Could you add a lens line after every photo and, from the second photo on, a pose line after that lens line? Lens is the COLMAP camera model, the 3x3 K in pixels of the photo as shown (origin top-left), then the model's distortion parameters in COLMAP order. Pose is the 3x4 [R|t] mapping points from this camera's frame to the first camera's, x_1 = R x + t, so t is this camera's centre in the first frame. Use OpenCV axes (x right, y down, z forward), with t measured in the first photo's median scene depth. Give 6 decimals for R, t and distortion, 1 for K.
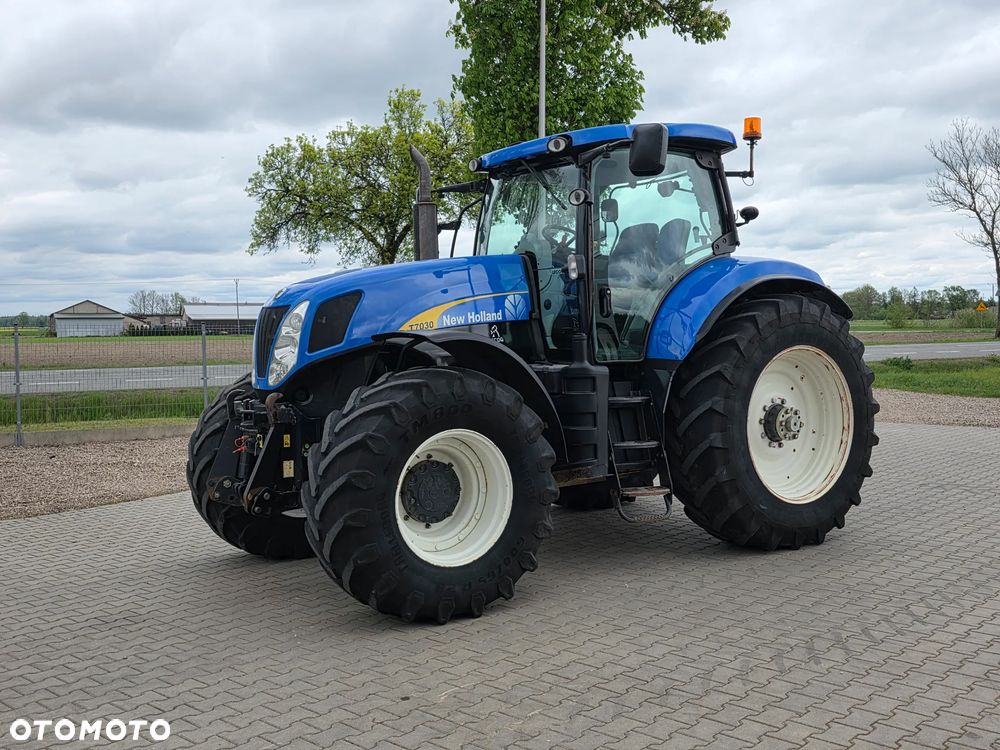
lens RADIAL K [[1022.5, 0, 497.0], [0, 1022.5, 371.6], [0, 0, 1]] dist [0.037921, 0.000000]
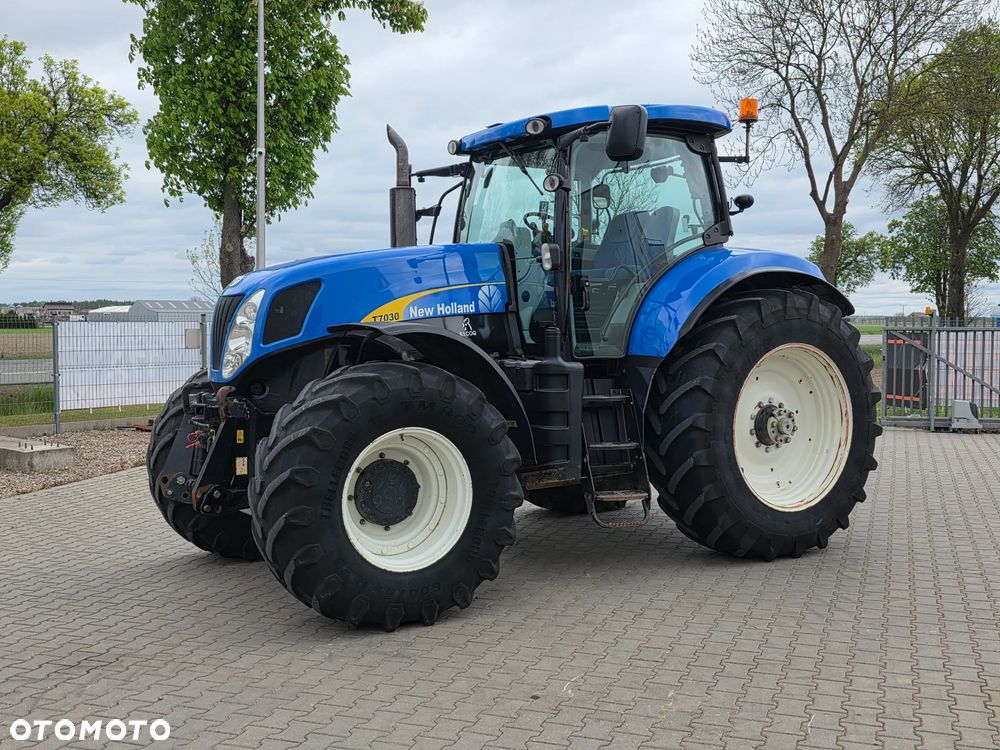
lens RADIAL K [[1083.8, 0, 501.2], [0, 1083.8, 376.7], [0, 0, 1]] dist [0.044864, 0.000000]
pose [[0.922222, -0.007459, 0.386588, -0.320490], [0.006137, 0.999970, 0.004654, 0.005226], [-0.386611, -0.001920, 0.922241, 0.036396]]
